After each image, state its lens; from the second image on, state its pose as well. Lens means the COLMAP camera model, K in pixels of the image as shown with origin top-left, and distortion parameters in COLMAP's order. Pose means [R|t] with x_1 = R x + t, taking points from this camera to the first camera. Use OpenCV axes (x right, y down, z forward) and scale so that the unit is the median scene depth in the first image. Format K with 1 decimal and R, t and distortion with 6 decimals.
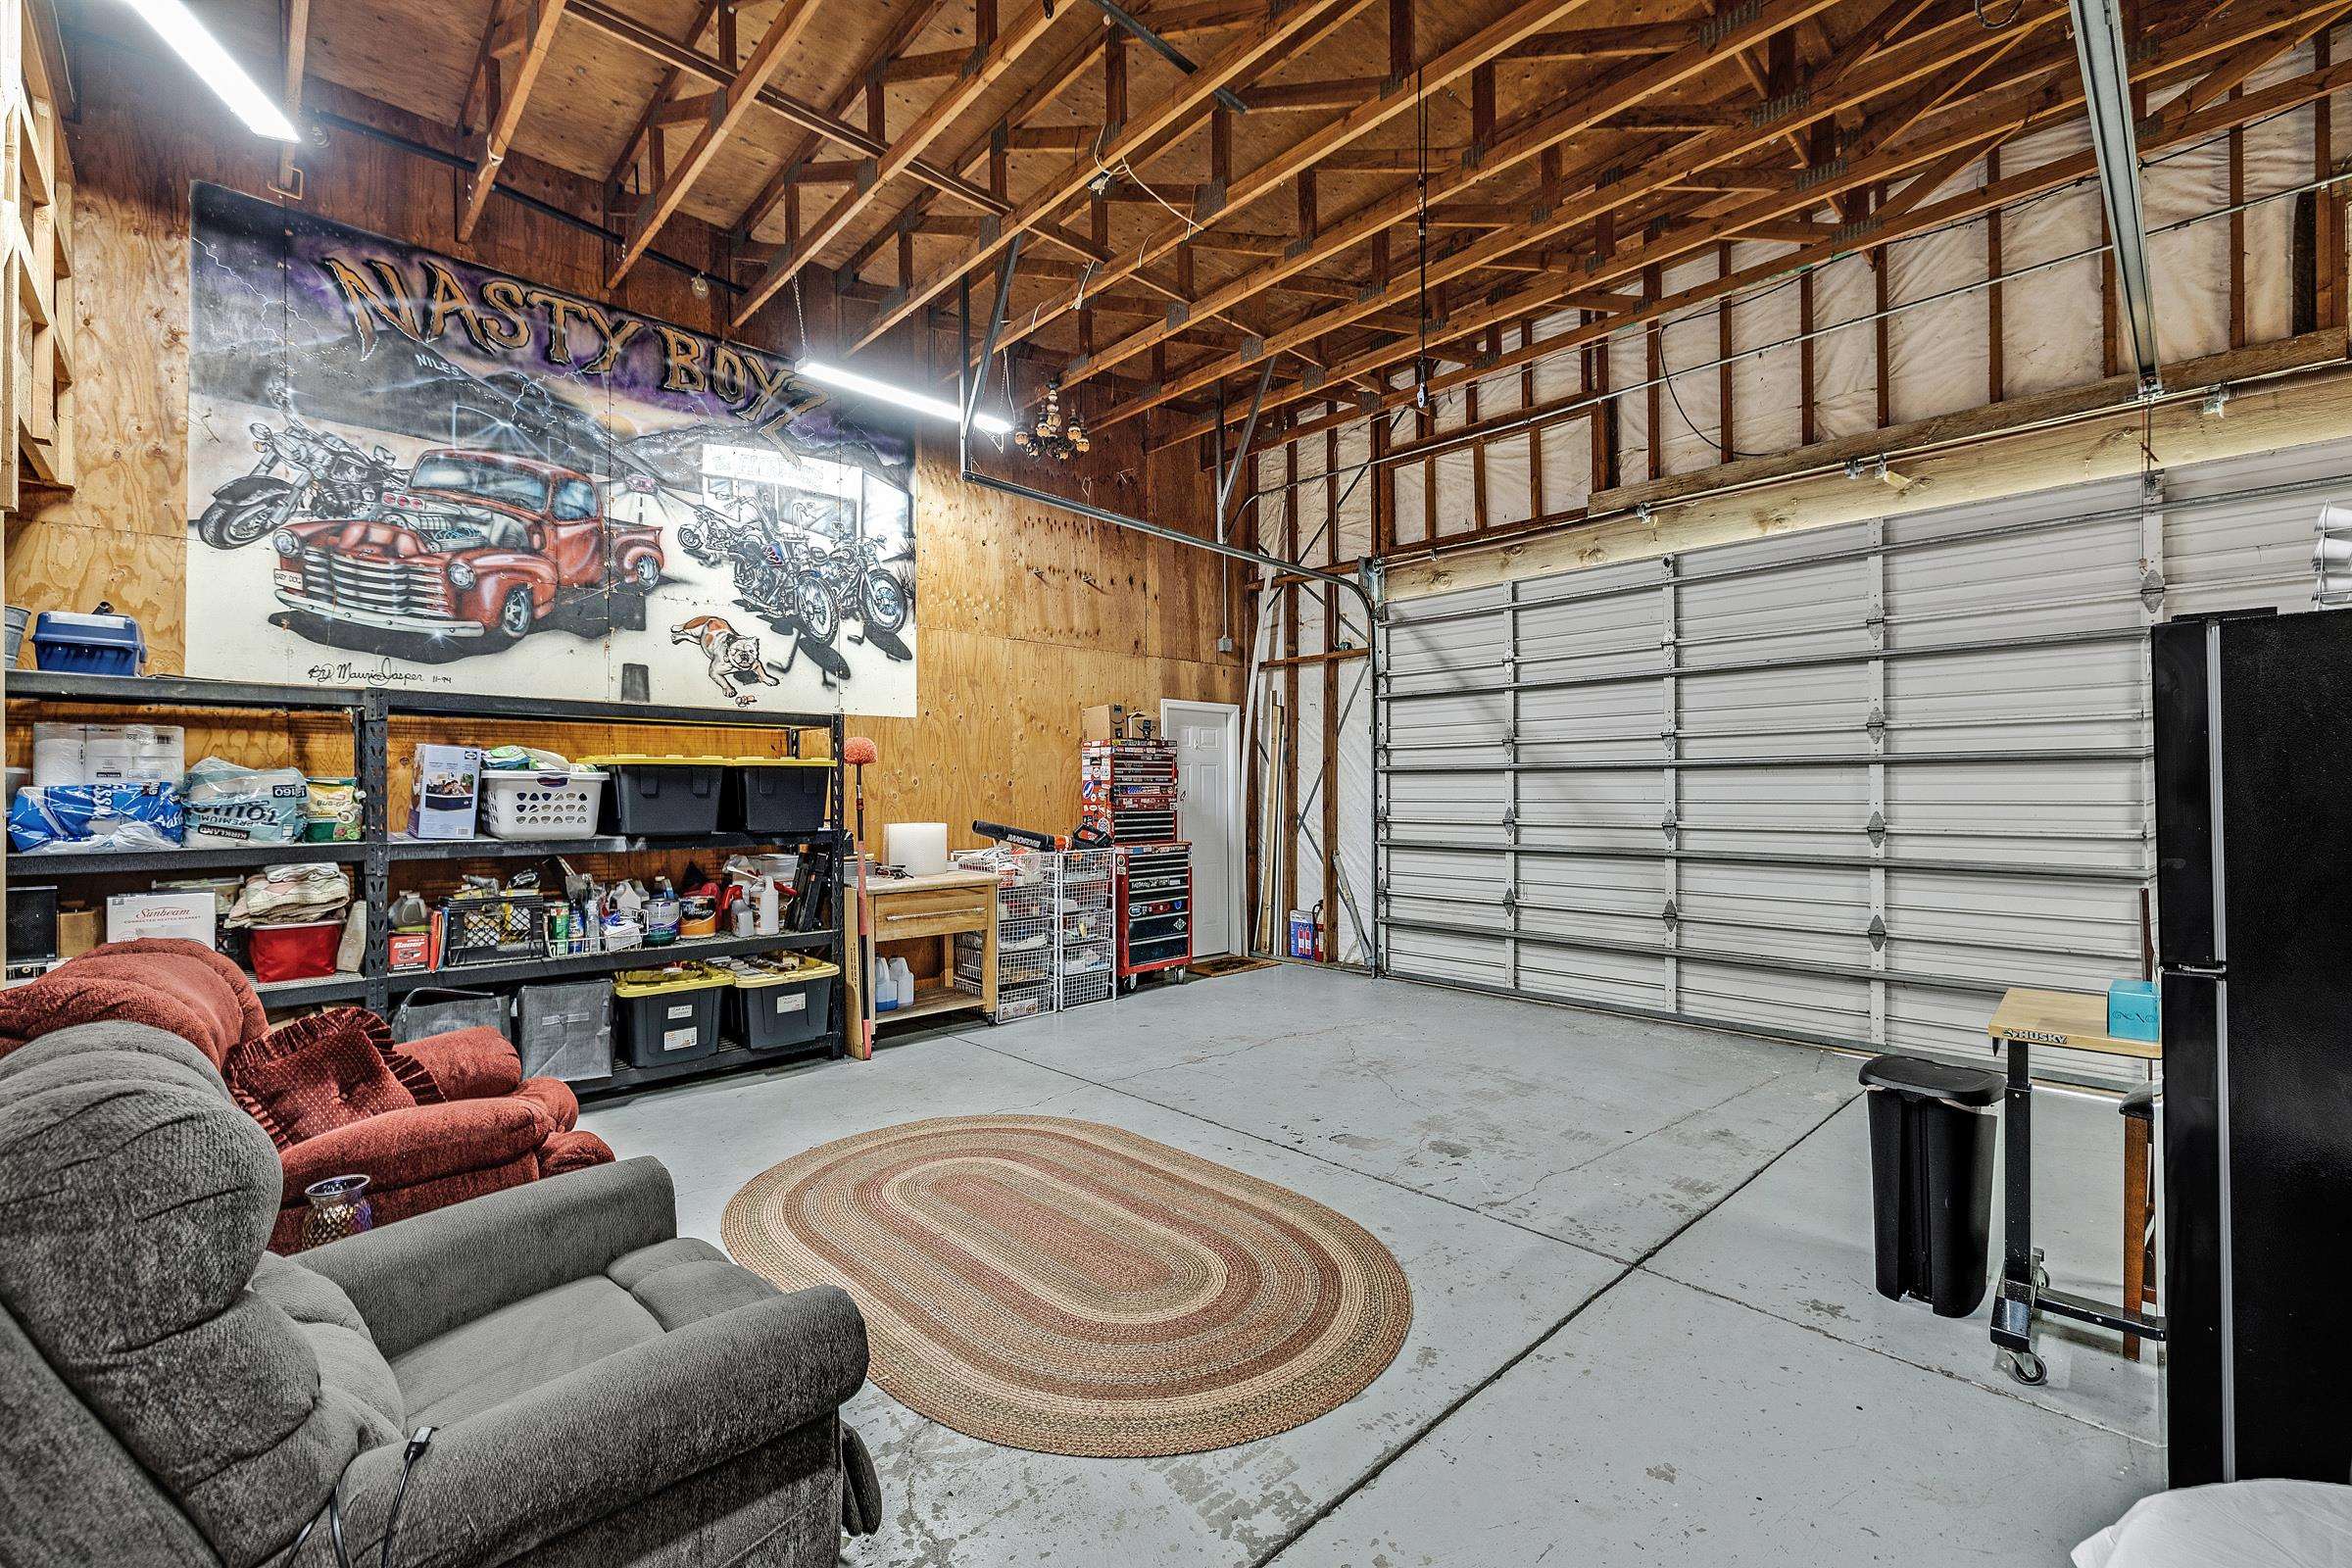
lens RADIAL K [[976.2, 0, 1176.4], [0, 976.2, 787.4], [0, 0, 1]] dist [-0.003297, -0.000012]
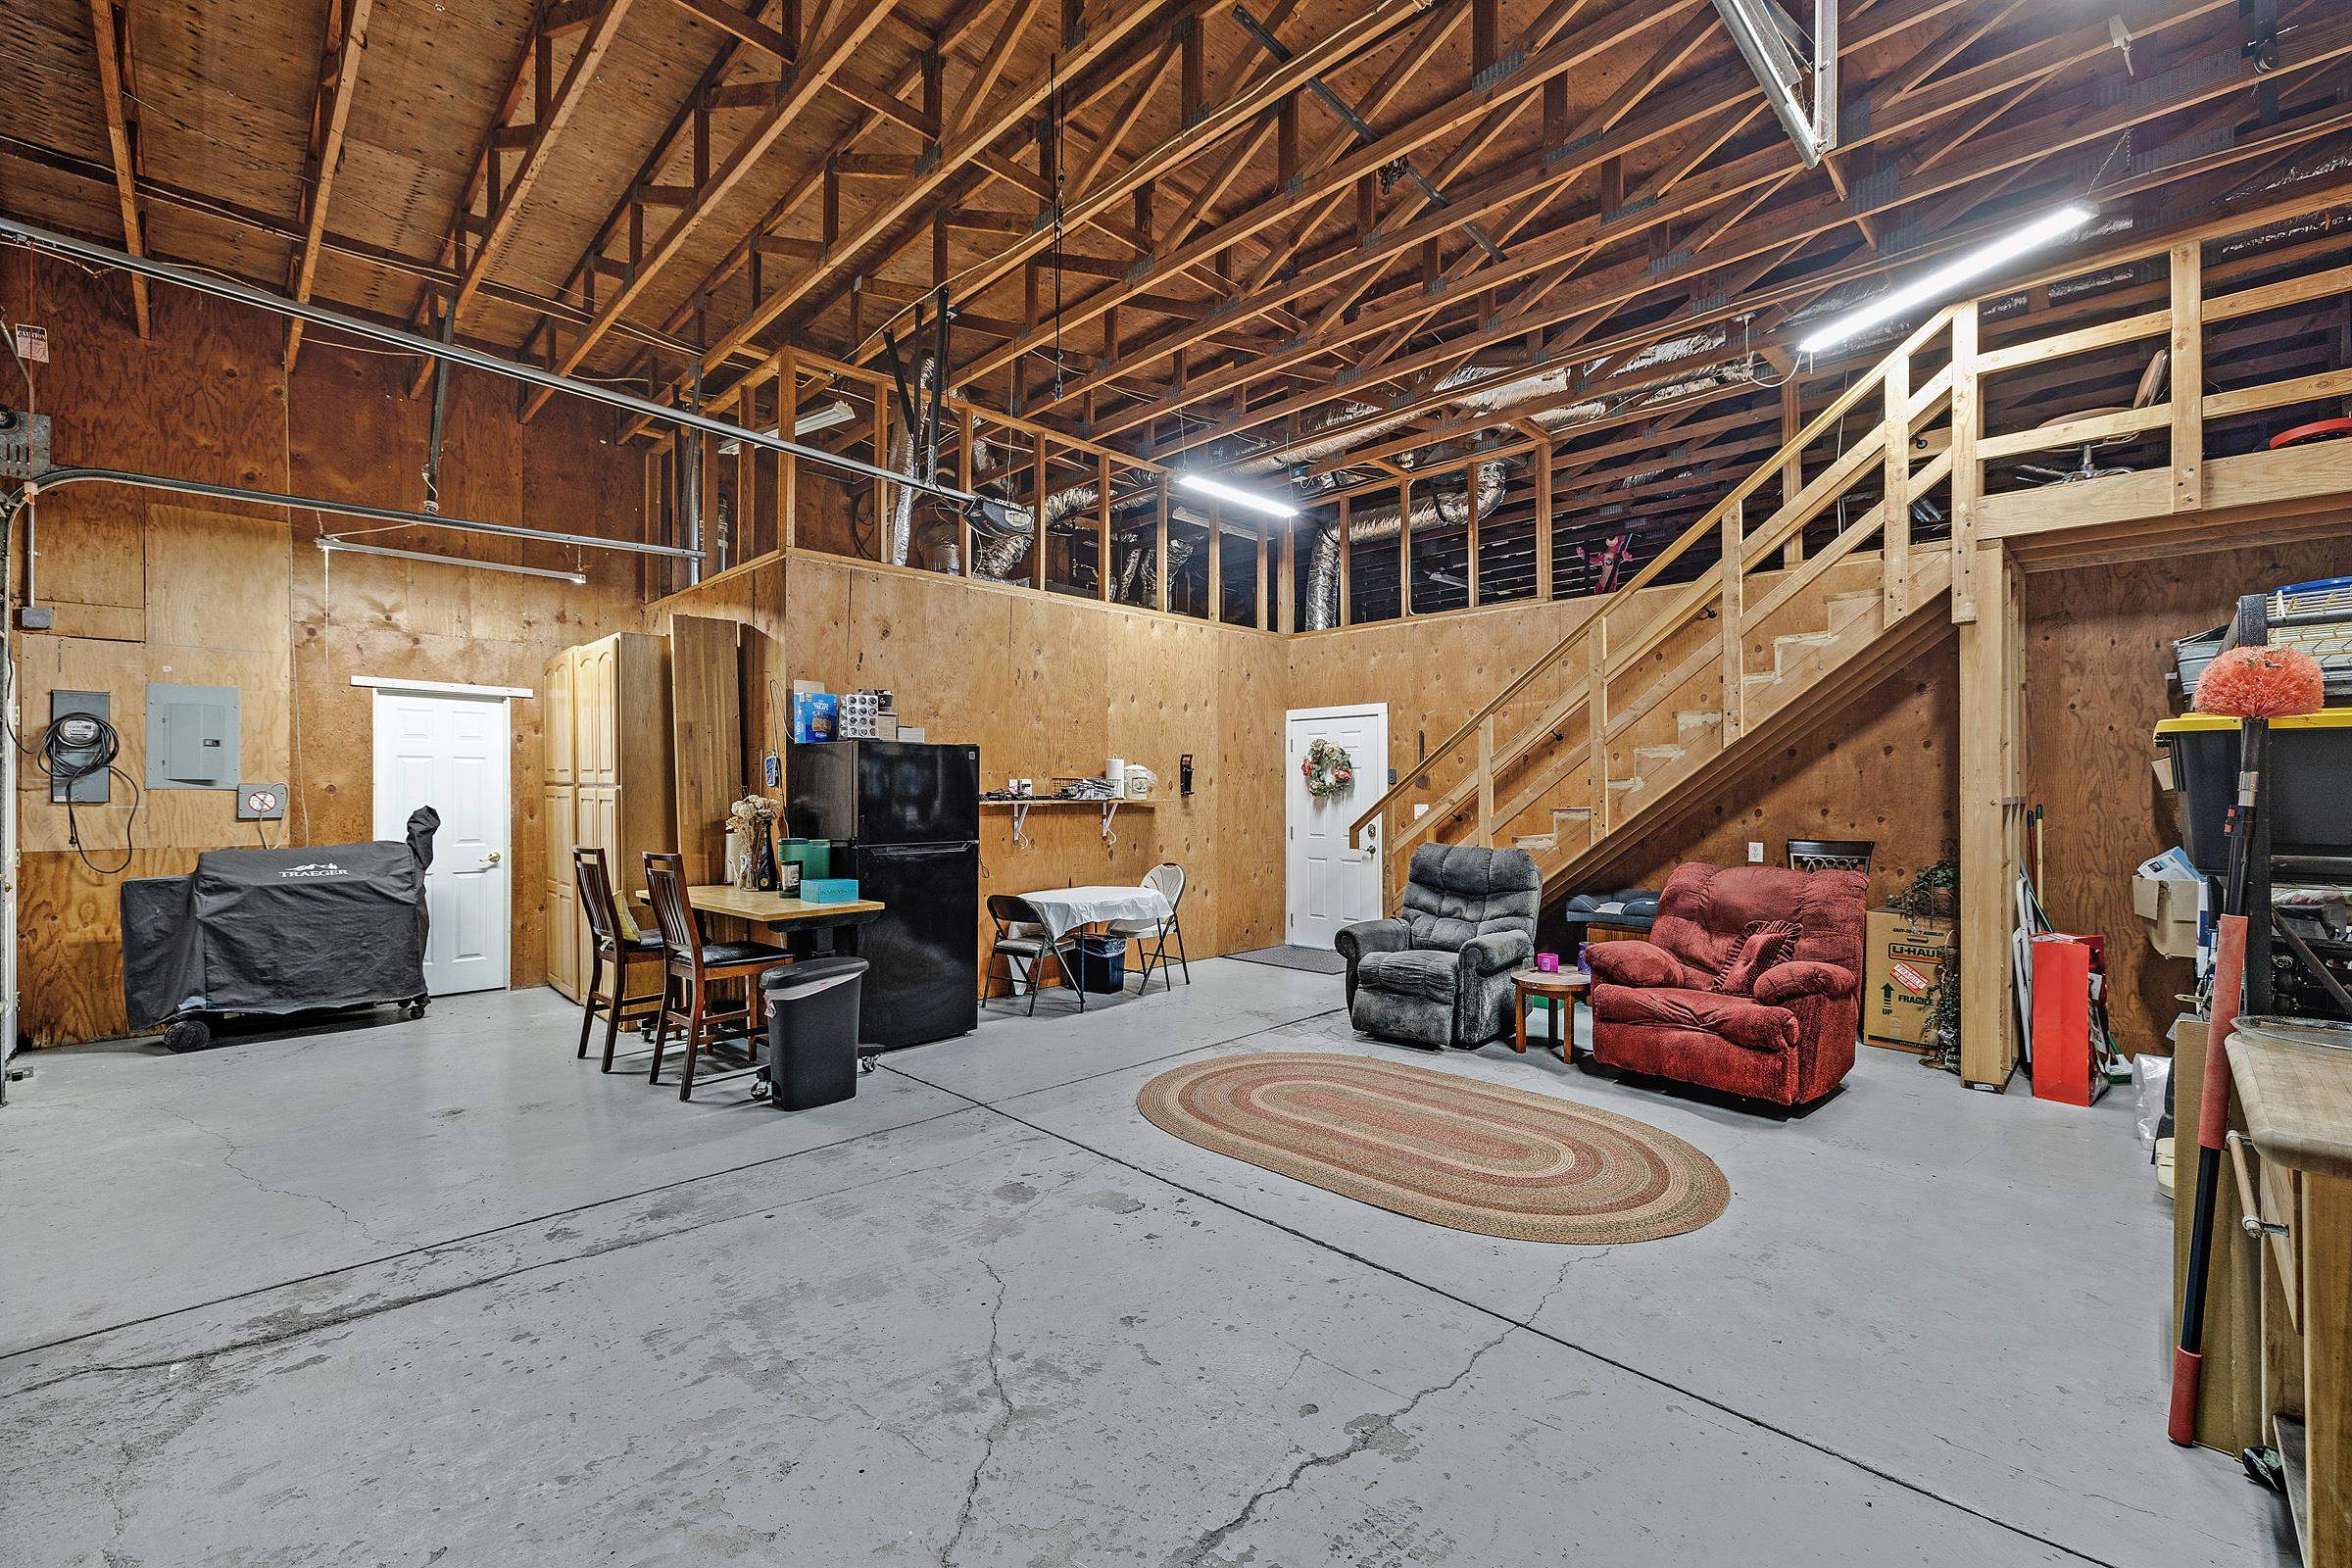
lens RADIAL K [[976.2, 0, 1175.0], [0, 976.2, 787.7], [0, 0, 1]] dist [-0.003297, -0.000012]
pose [[-0.999724, 0.004198, -0.023131, 0.159199], [0.004356, 0.999968, -0.006760, 0.006535], [0.023102, -0.006859, -0.999710, 1.973432]]
